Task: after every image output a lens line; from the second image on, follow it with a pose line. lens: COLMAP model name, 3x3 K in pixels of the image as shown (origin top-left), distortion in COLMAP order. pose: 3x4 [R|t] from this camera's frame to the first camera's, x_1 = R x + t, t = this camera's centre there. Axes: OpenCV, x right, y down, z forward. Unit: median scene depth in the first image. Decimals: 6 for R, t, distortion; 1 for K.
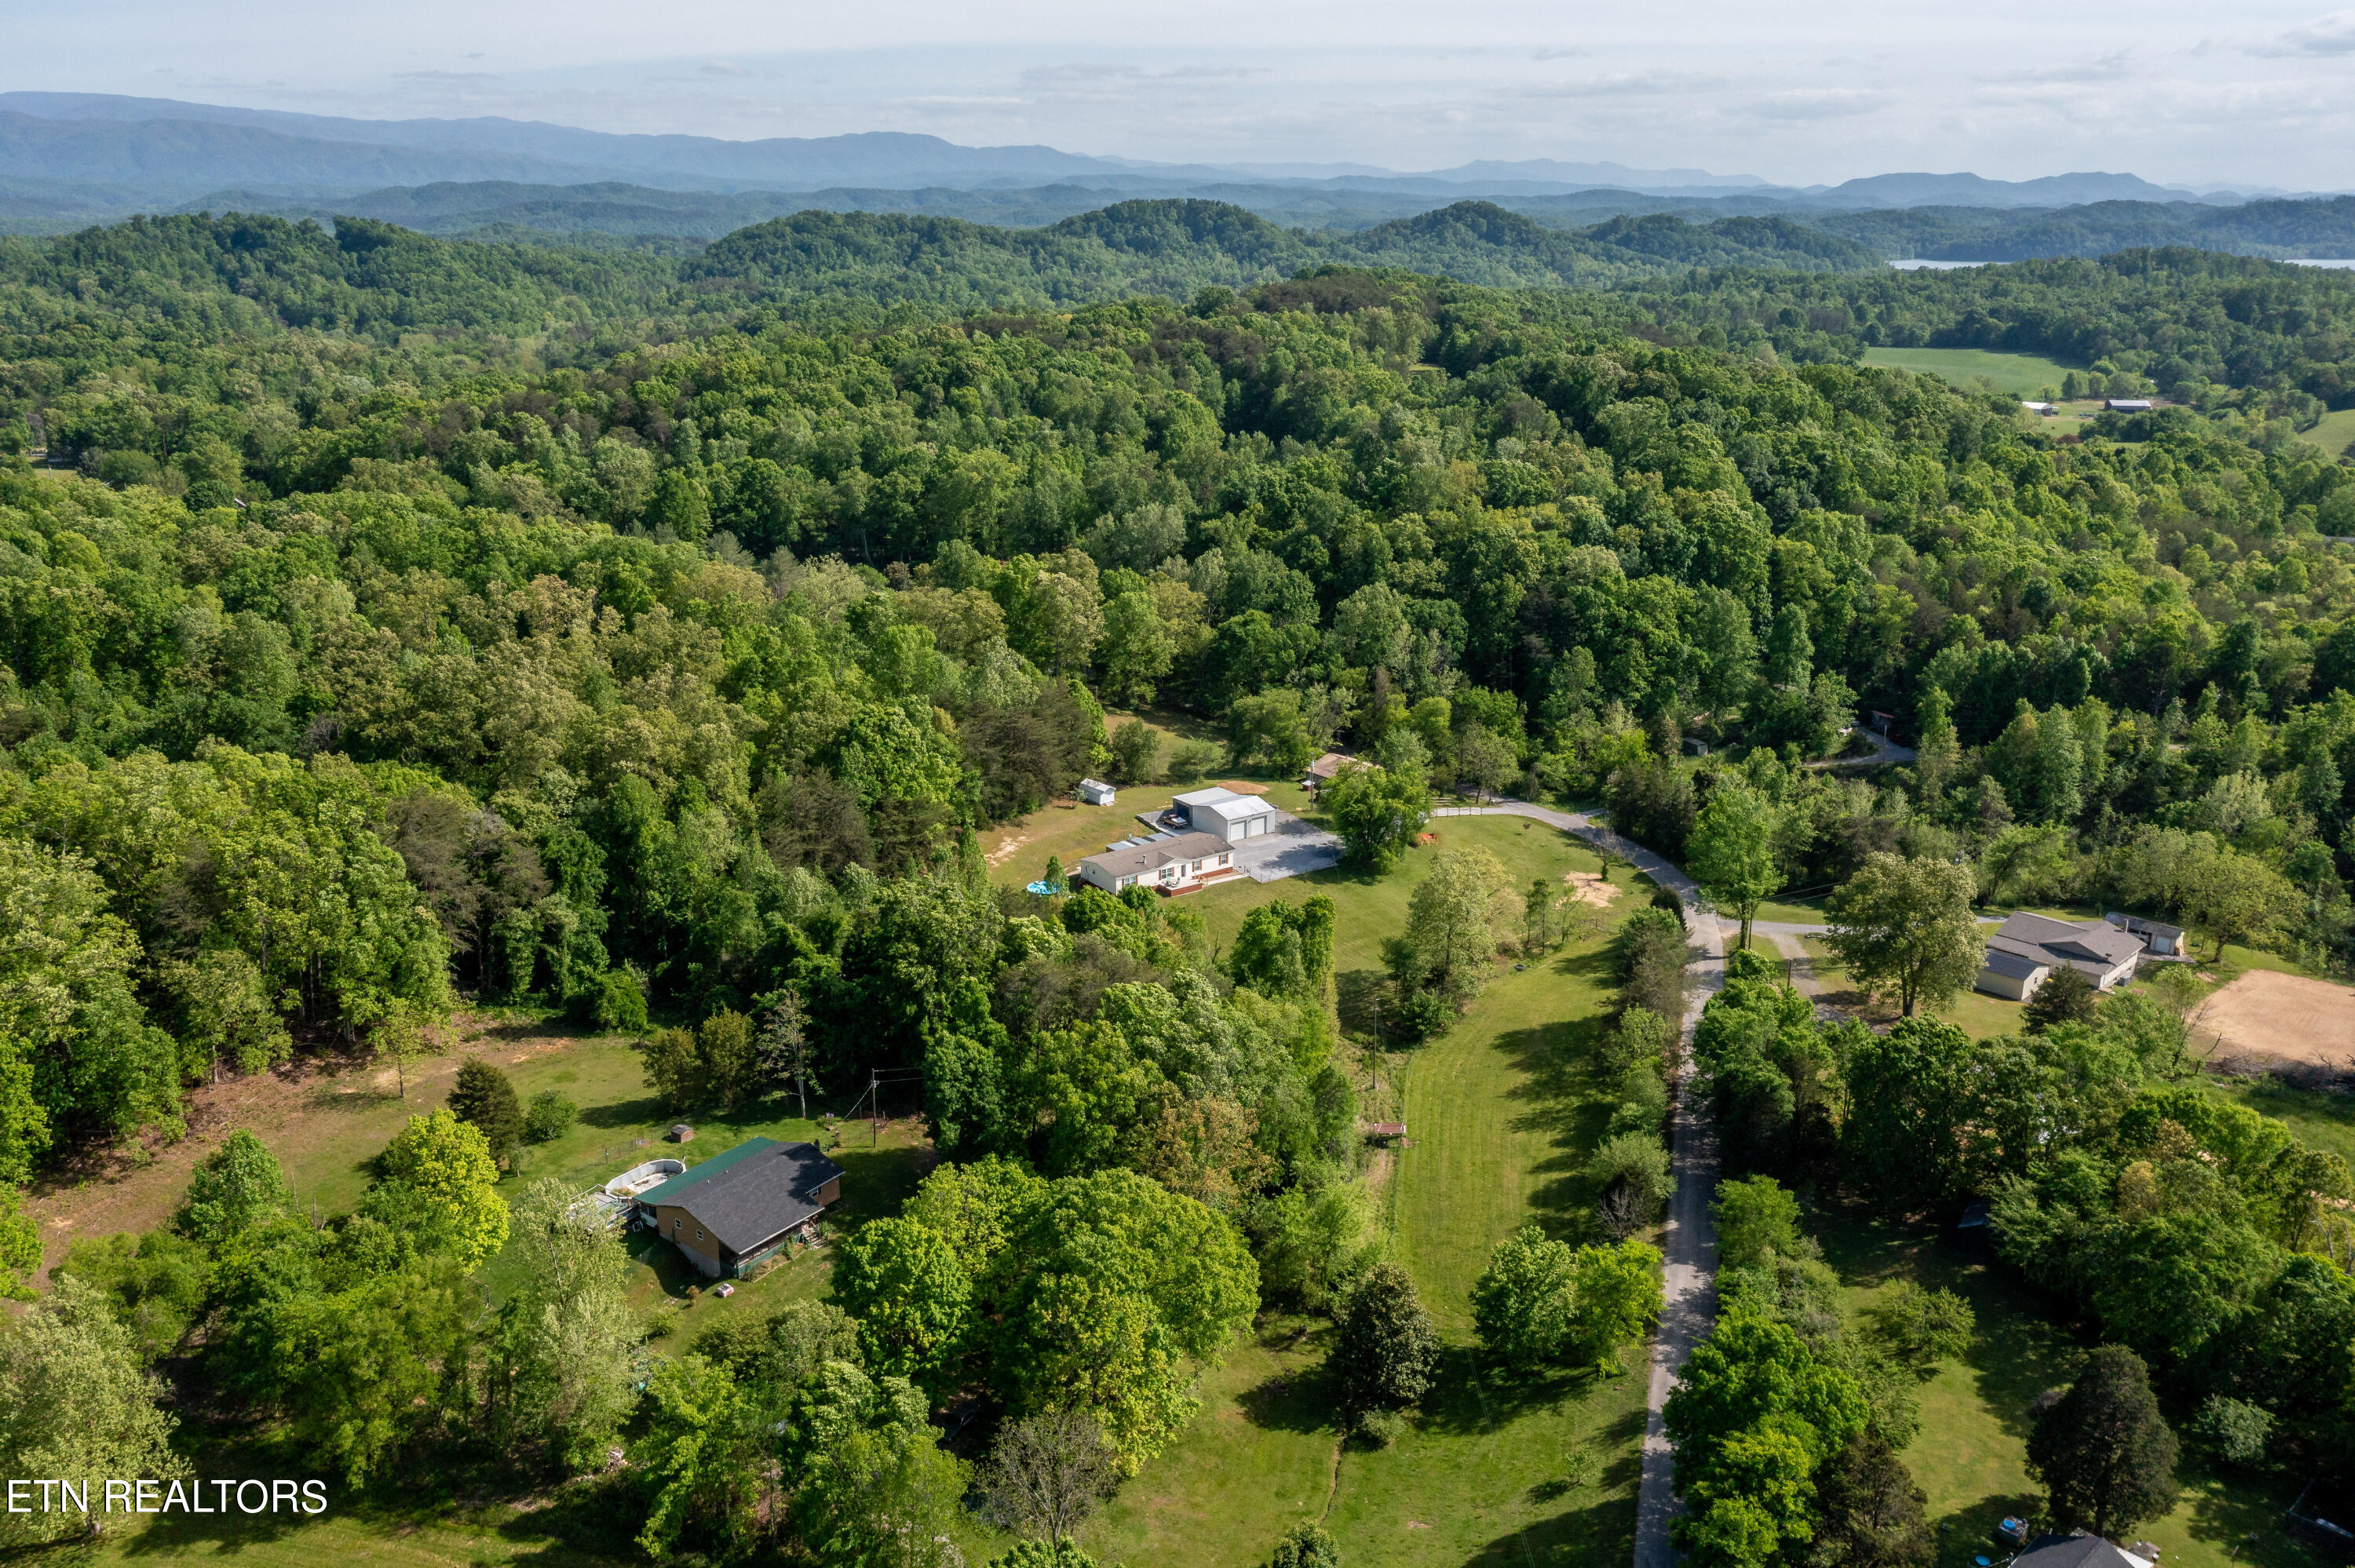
lens RADIAL K [[1887.8, 0, 1177.5], [0, 1887.8, 784.0], [0, 0, 1]] dist [0.012272, -0.001557]
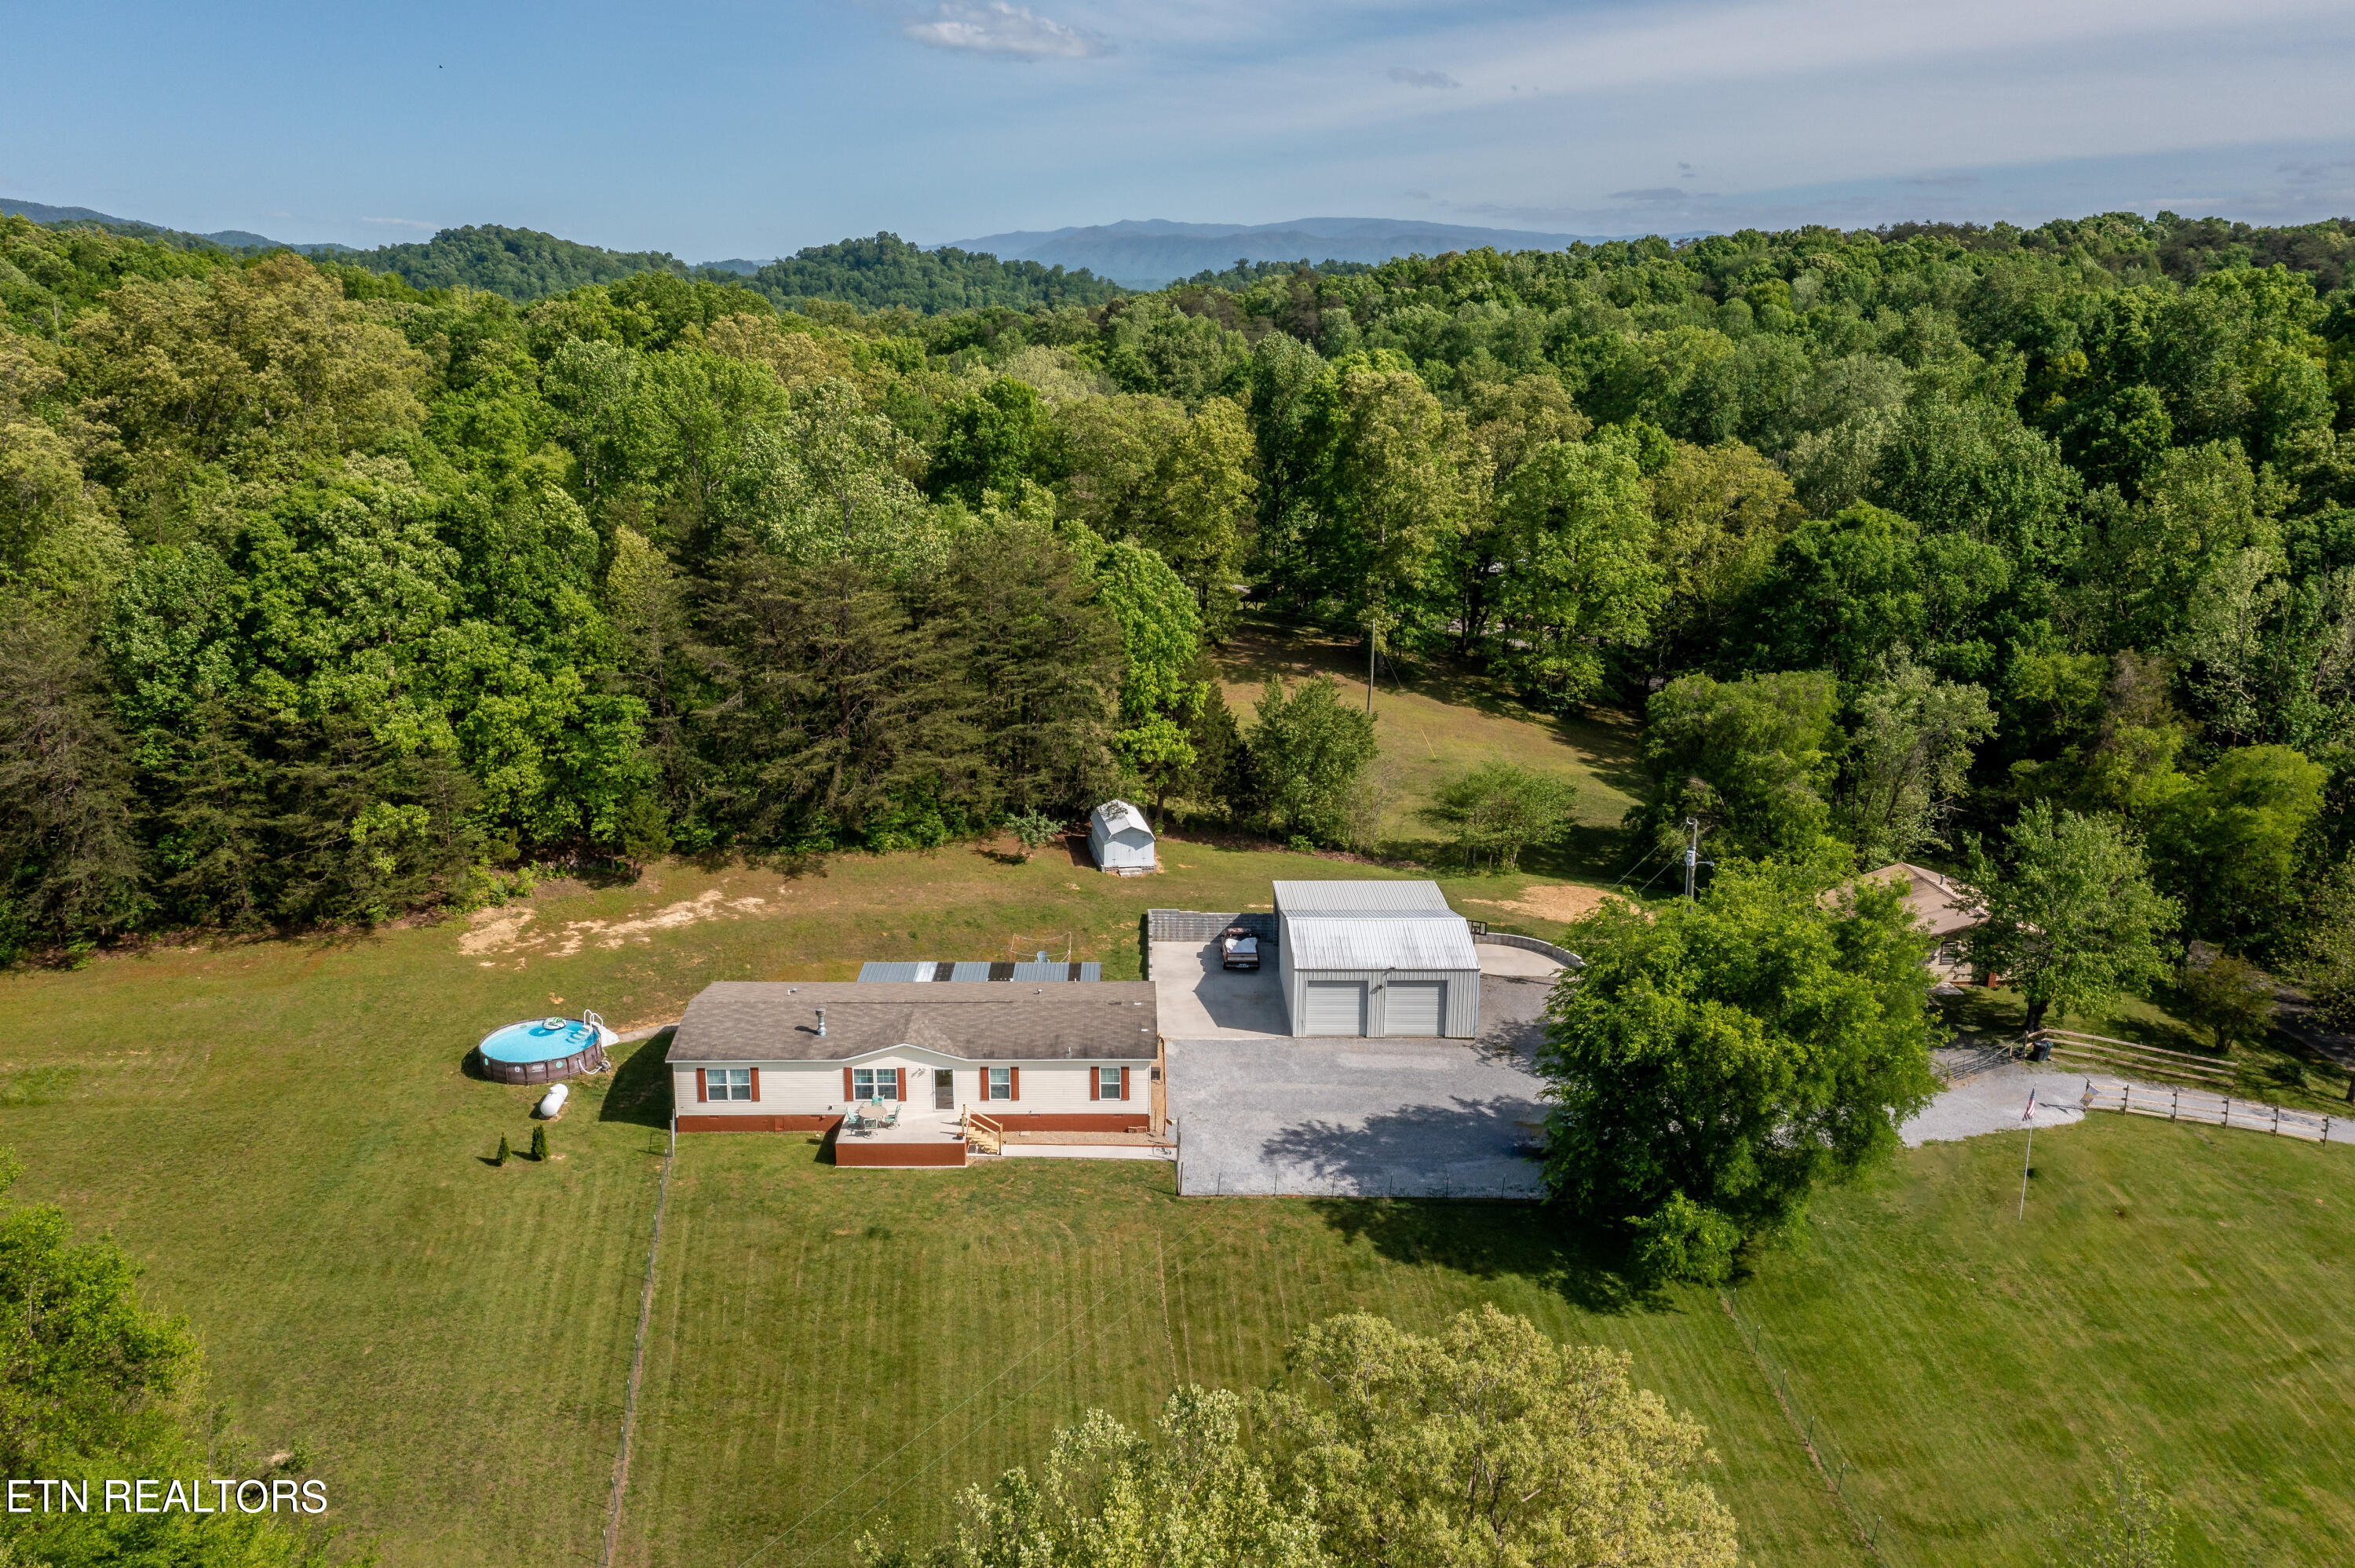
lens RADIAL K [[1863.4, 0, 1173.6], [0, 1863.4, 788.3], [0, 0, 1]] dist [-0.009117, 0.036997]
pose [[0.823932, 0.143837, -0.548130, 0.152249], [-0.172263, 0.985051, -0.000448, -0.006210], [0.539871, 0.094791, 0.836393, 0.613486]]
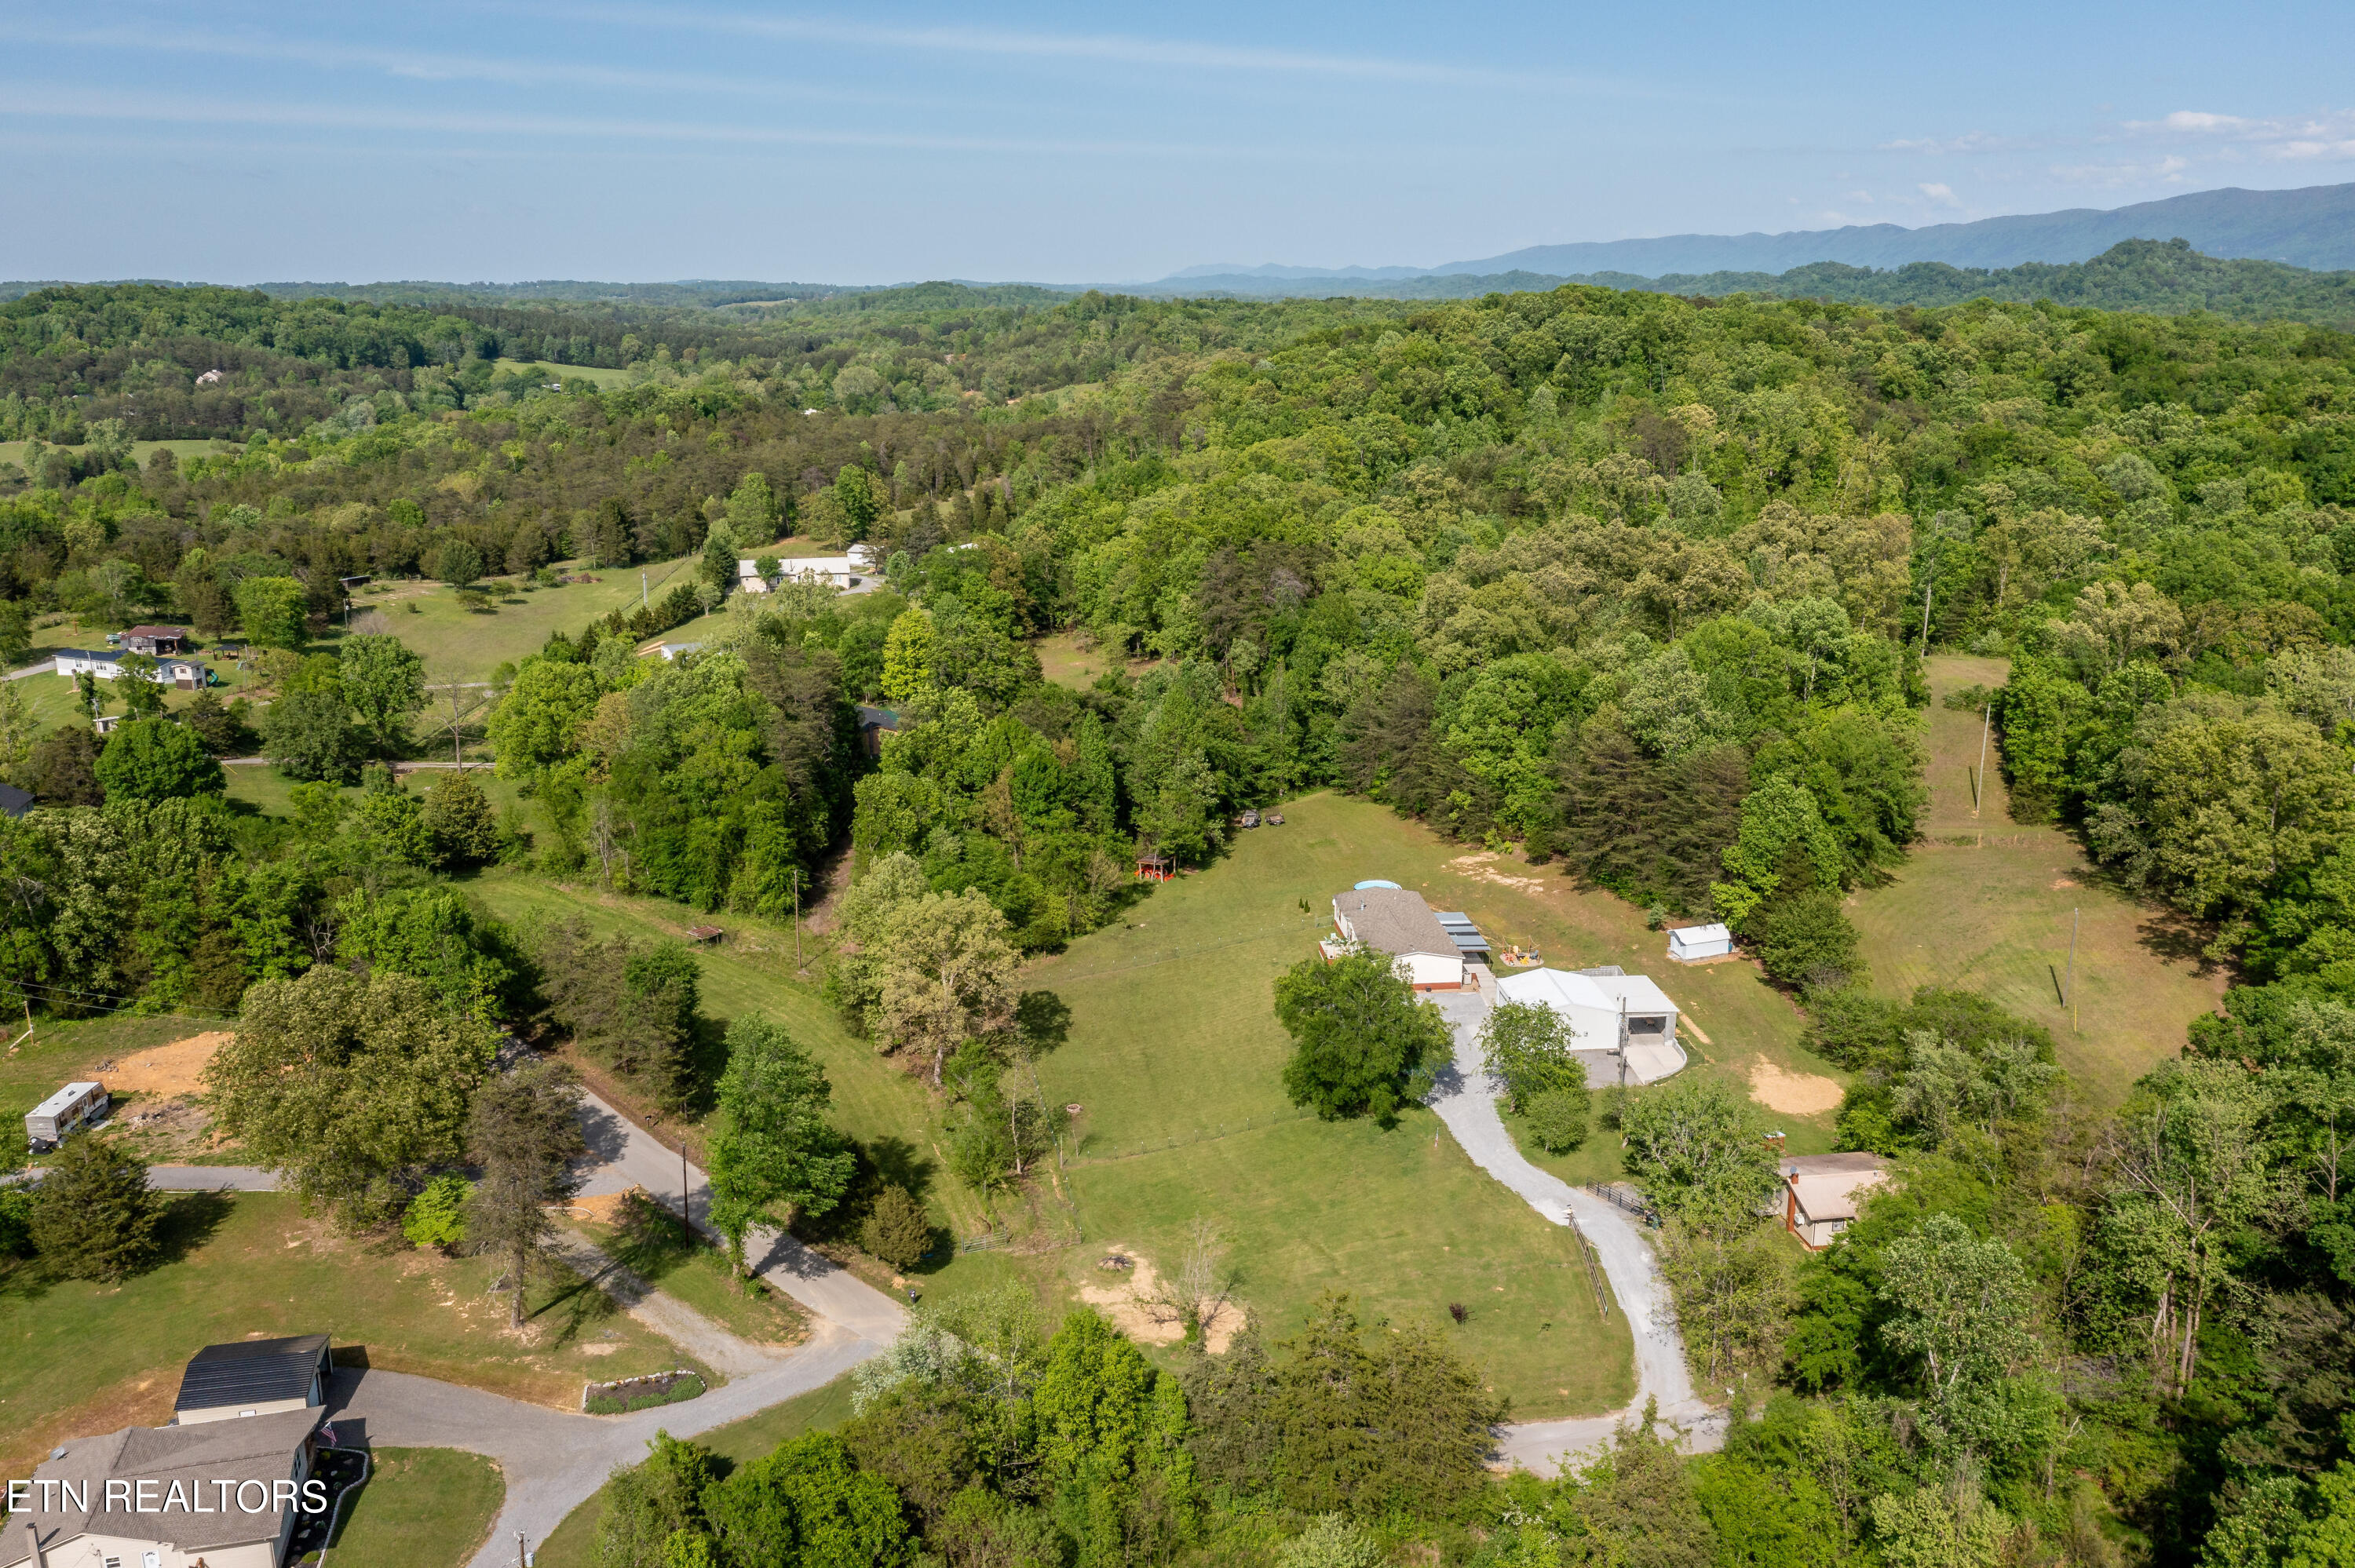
lens RADIAL K [[1867.5, 0, 1173.3], [0, 1867.5, 790.9], [0, 0, 1]] dist [0.004930, 0.004659]
pose [[-0.502635, 0.222004, -0.835507, 0.501959], [-0.254349, 0.885711, 0.388359, -0.214689], [0.826235, 0.407714, -0.388723, 0.959835]]
